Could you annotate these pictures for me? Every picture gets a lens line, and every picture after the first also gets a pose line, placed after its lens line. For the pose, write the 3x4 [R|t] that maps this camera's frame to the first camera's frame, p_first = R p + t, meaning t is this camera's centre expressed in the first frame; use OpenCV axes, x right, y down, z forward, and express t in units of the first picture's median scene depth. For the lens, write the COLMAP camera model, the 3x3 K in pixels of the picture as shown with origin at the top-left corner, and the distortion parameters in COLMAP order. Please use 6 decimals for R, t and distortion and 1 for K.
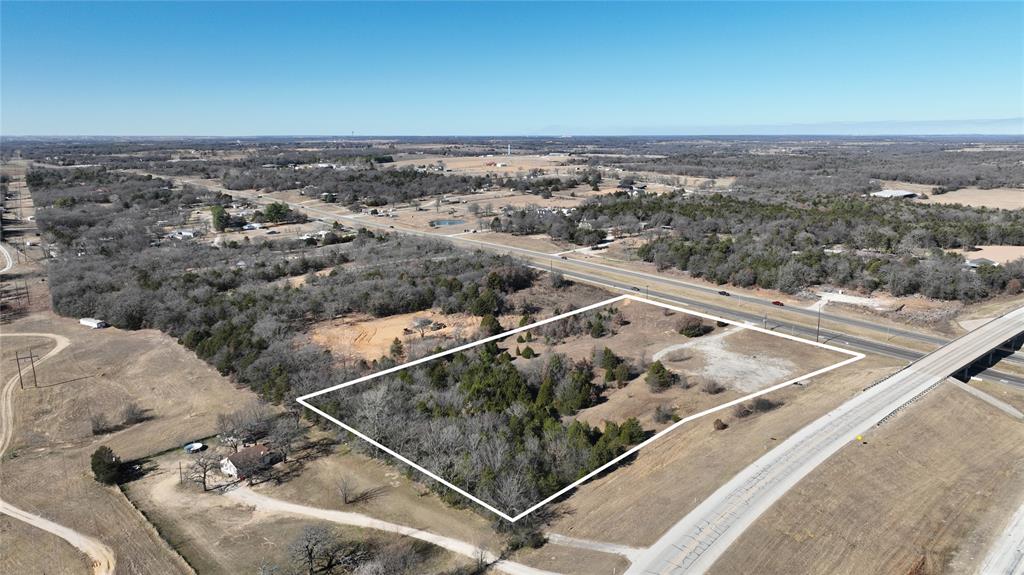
lens RADIAL K [[717.8, 0, 515.2], [0, 717.8, 282.1], [0, 0, 1]] dist [0.008359, 0.002523]
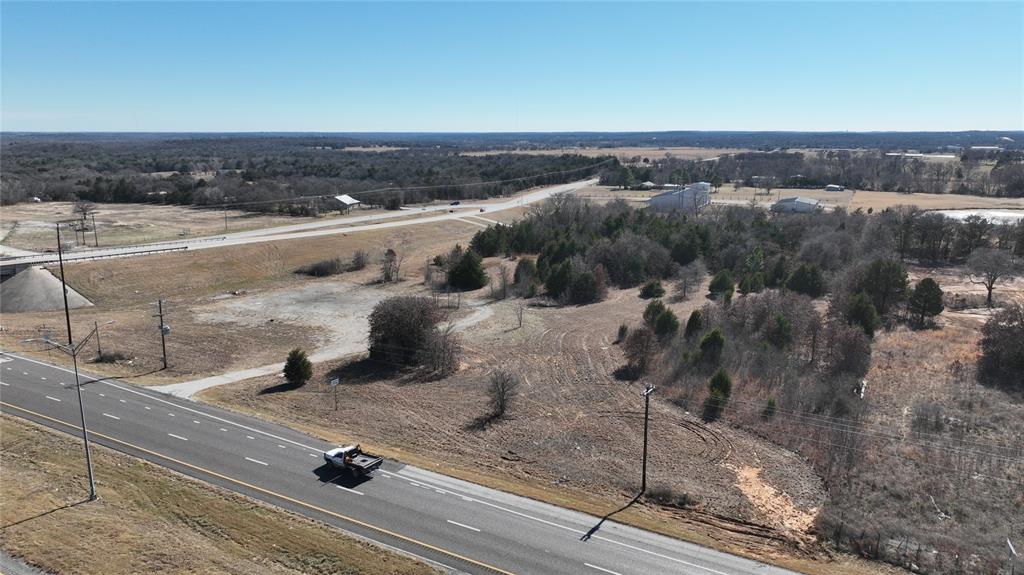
lens RADIAL K [[717.8, 0, 512.1], [0, 717.8, 289.1], [0, 0, 1]] dist [0.008359, 0.002523]
pose [[-0.943920, 0.075580, -0.321409, 0.370368], [-0.063286, 0.913984, 0.400784, -0.110295], [0.324054, 0.398649, -0.857944, 1.571802]]
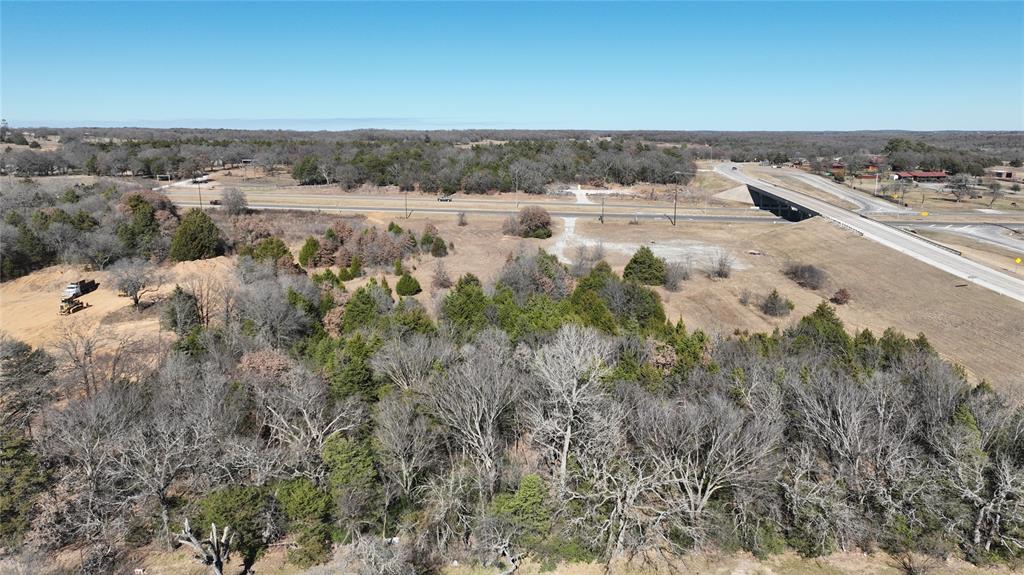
lens RADIAL K [[717.8, 0, 513.3], [0, 717.8, 292.1], [0, 0, 1]] dist [0.008359, 0.002523]
pose [[0.677546, -0.159492, 0.717979, -0.346814], [0.147583, 0.985832, 0.079720, 0.081814], [-0.720521, 0.051947, 0.691485, 0.653930]]
